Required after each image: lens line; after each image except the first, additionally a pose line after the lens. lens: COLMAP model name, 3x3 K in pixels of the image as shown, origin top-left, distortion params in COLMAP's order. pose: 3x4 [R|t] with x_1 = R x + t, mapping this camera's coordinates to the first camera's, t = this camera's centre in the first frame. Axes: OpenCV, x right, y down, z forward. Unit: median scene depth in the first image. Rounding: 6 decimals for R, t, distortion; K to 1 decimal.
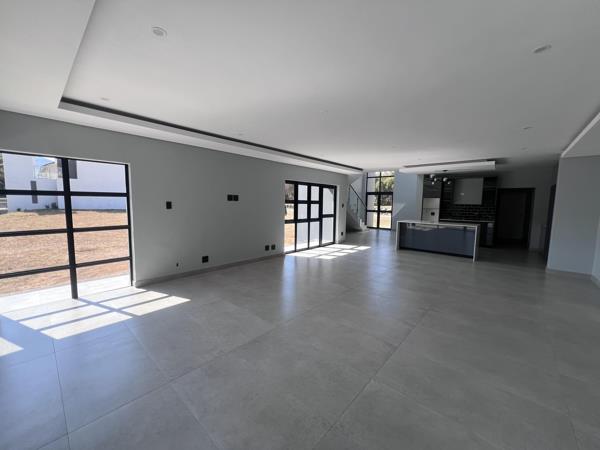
lens RADIAL K [[239.1, 0, 299.8], [0, 239.1, 223.7], [0, 0, 1]] dist [0.001228, 0.000135]
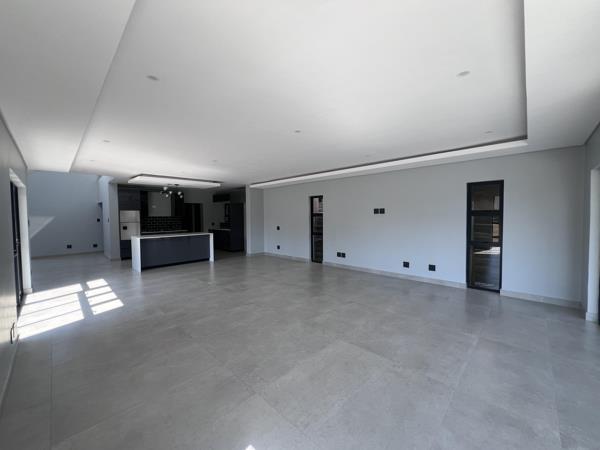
lens RADIAL K [[239.1, 0, 299.8], [0, 239.1, 223.7], [0, 0, 1]] dist [0.001228, 0.000135]
pose [[0.035519, -0.048111, 0.998210, -0.902124], [0.098452, 0.994150, 0.044413, -0.091813], [-0.994508, 0.096699, 0.040048, 0.898035]]
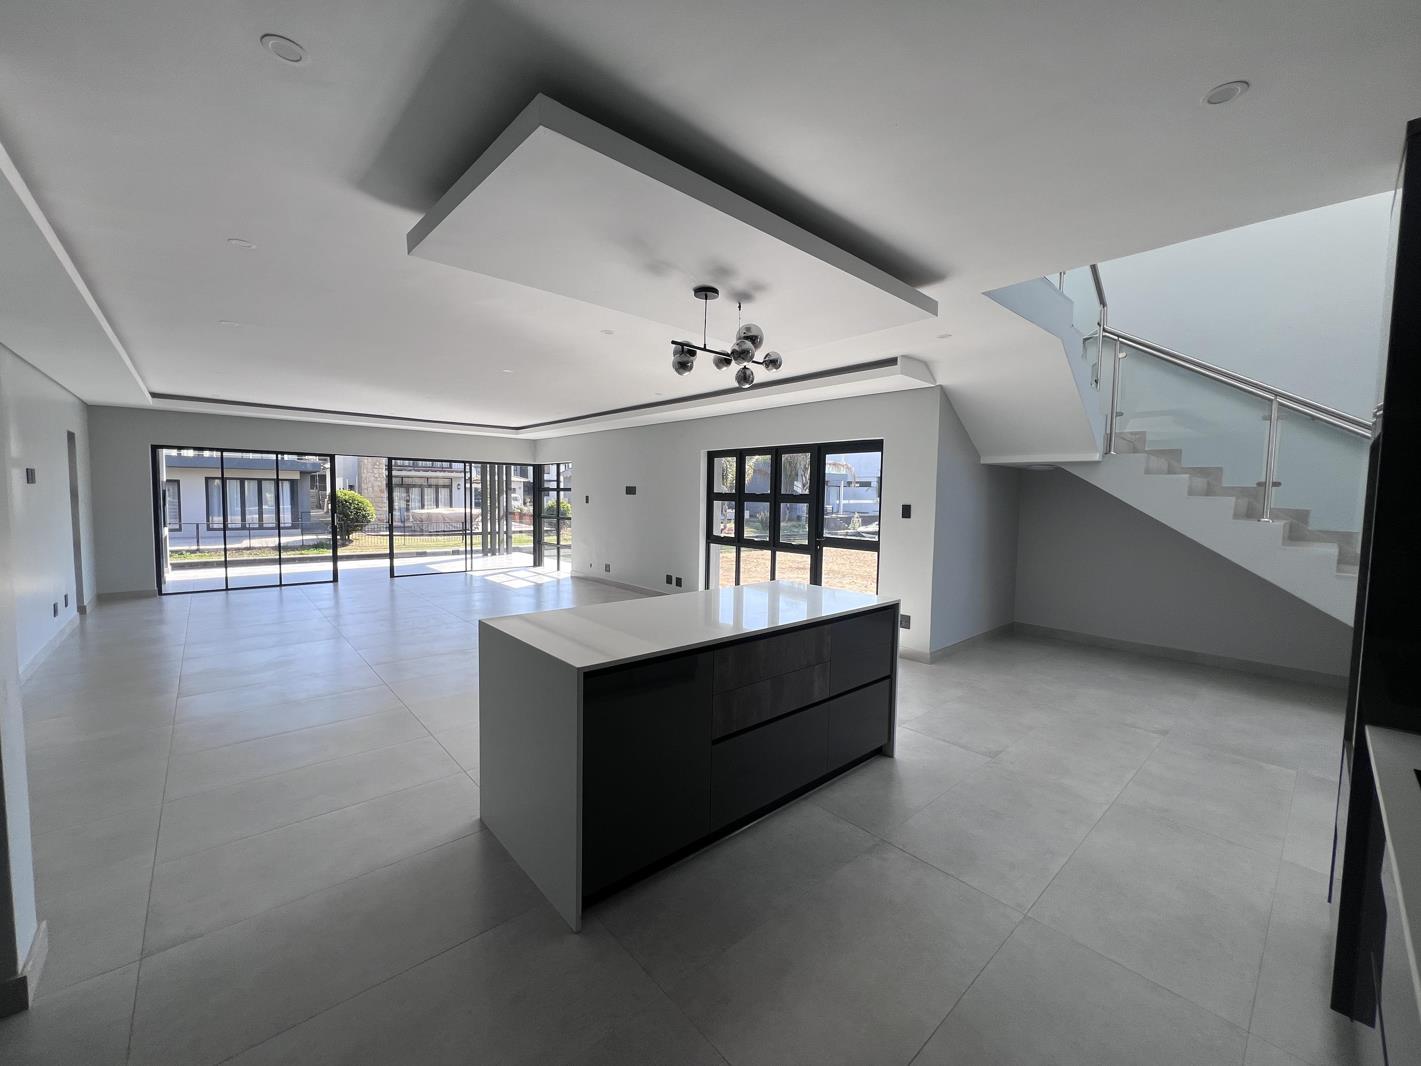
lens RADIAL K [[566.3, 0, 709.9], [0, 566.3, 529.9], [0, 0, 1]] dist [0.001228, 0.000135]
pose [[-0.115855, 0.045523, -0.992222, 0.936232], [-0.107861, 0.992465, 0.058128, -0.080800], [0.987392, 0.113757, -0.110072, 1.004363]]
